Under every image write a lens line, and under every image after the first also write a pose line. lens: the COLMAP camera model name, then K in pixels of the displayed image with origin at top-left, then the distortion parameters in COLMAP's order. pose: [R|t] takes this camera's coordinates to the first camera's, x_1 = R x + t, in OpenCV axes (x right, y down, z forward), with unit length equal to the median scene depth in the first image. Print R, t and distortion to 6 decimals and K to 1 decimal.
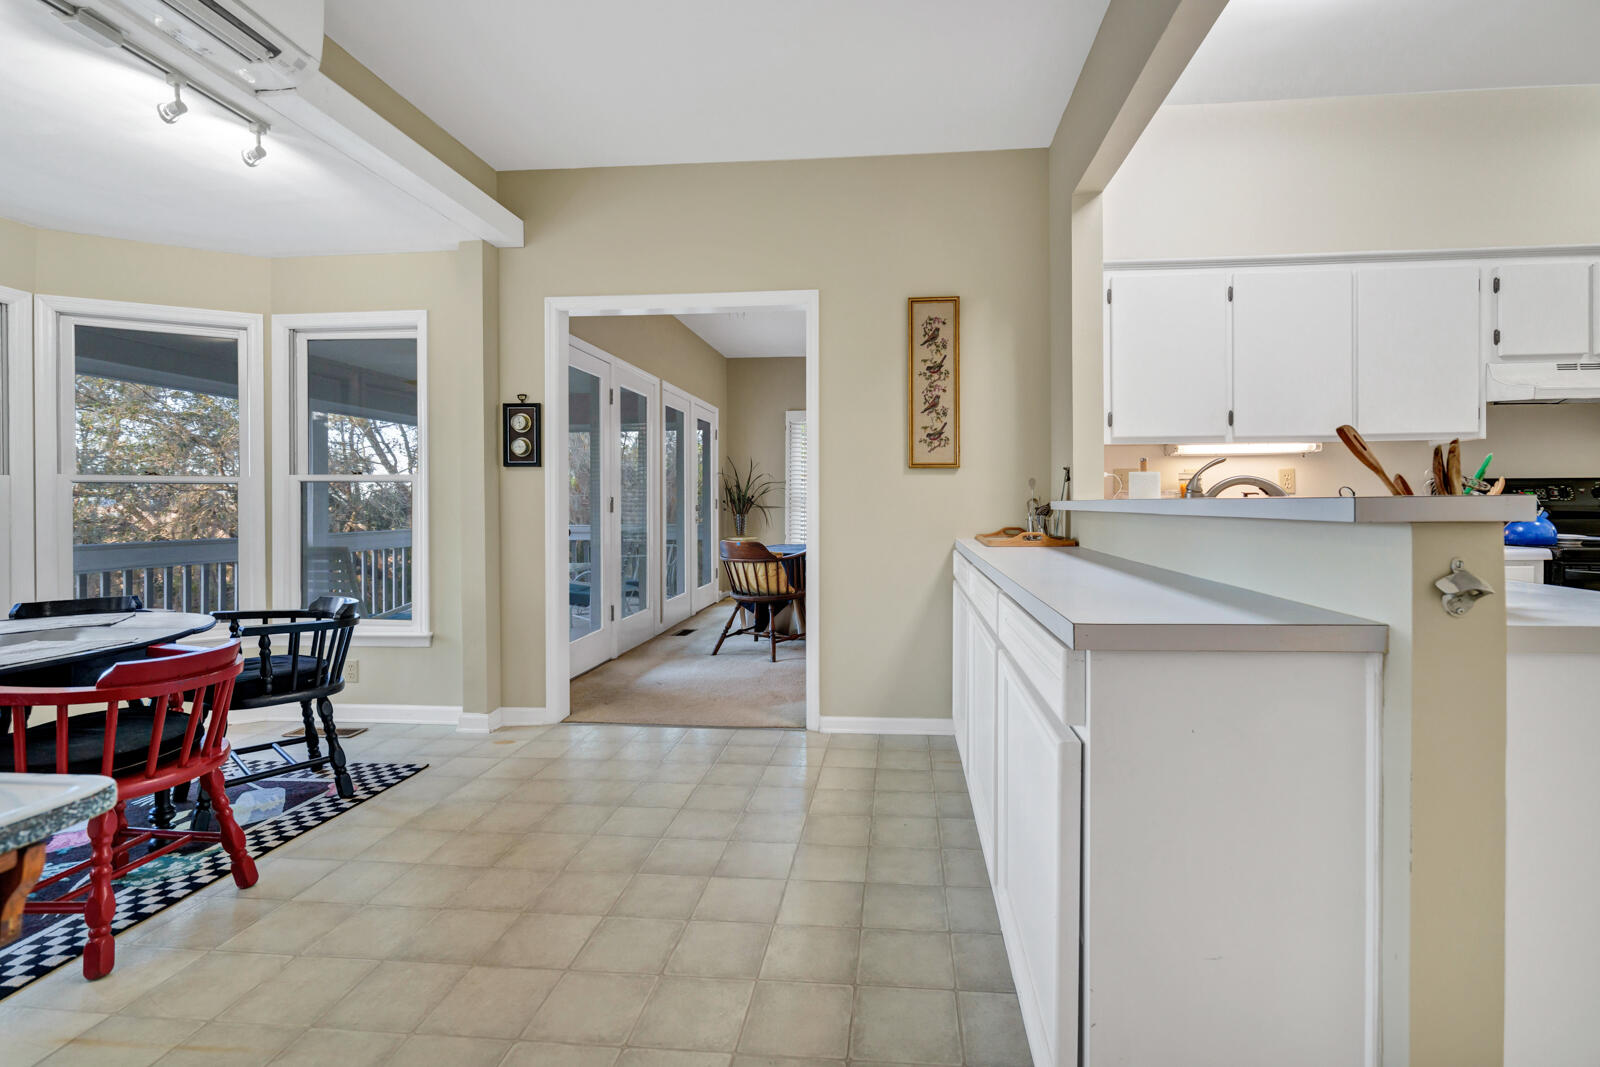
lens RADIAL K [[729.2, 0, 832.7], [0, 729.2, 505.9], [0, 0, 1]] dist [-0.000076, -0.000014]
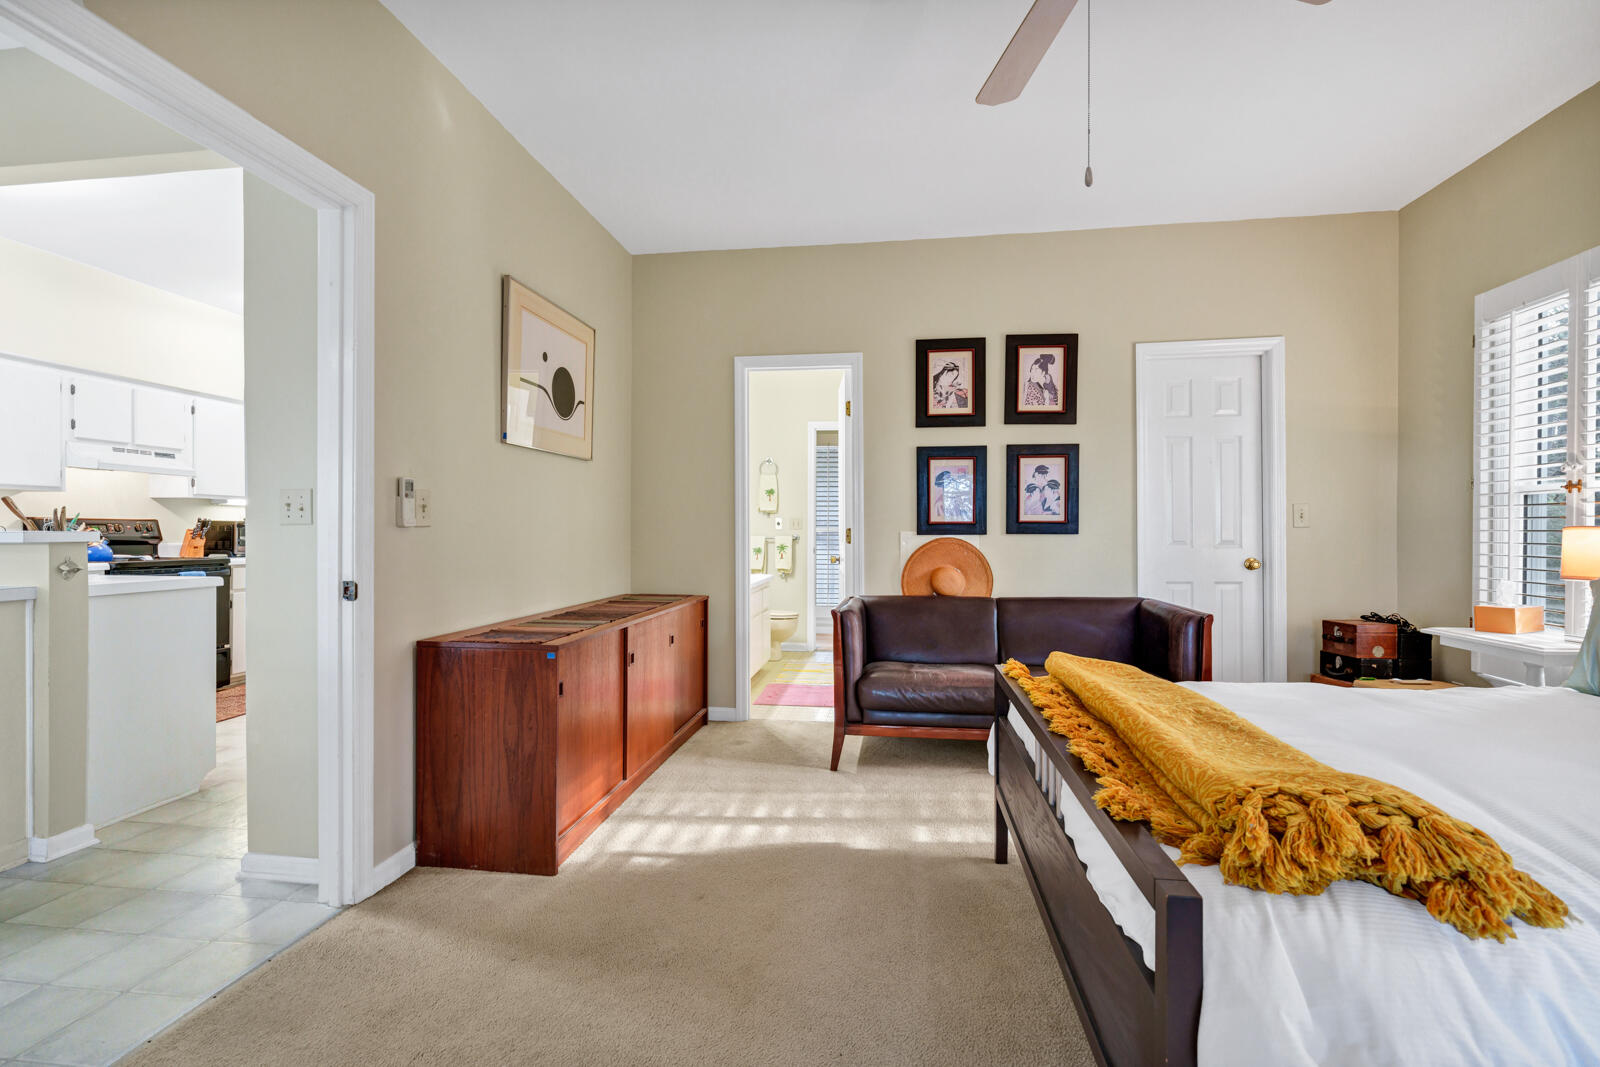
lens RADIAL K [[720.3, 0, 789.7], [0, 720.3, 528.8], [0, 0, 1]] dist [-0.000430, 0.000477]
pose [[0.036851, 0.008046, 0.999288, -0.449380], [0.010435, 0.999910, -0.008436, 0.009700], [-0.999266, 0.010739, 0.036763, -0.458833]]
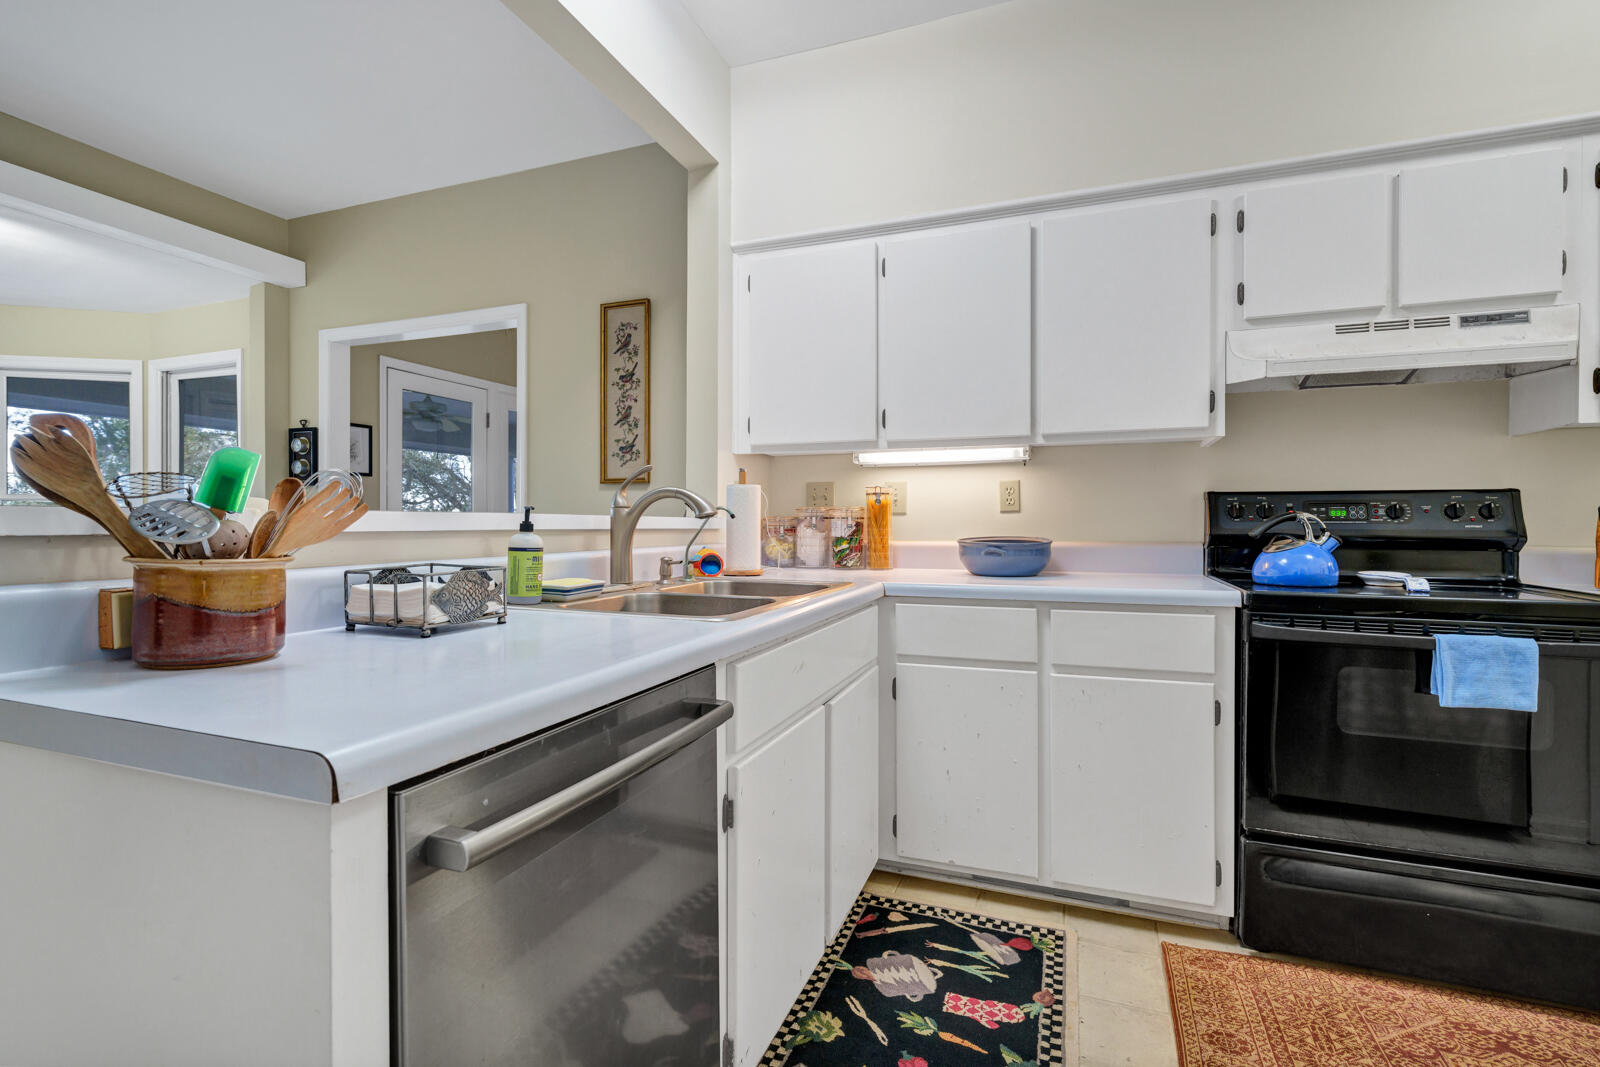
lens RADIAL K [[720.3, 0, 789.7], [0, 720.3, 528.8], [0, 0, 1]] dist [-0.000430, 0.000477]
pose [[0.958555, 0.009695, -0.284743, 0.606807], [-0.008930, 0.999952, 0.003982, 0.000999], [0.284768, -0.001274, 0.958596, 0.170332]]
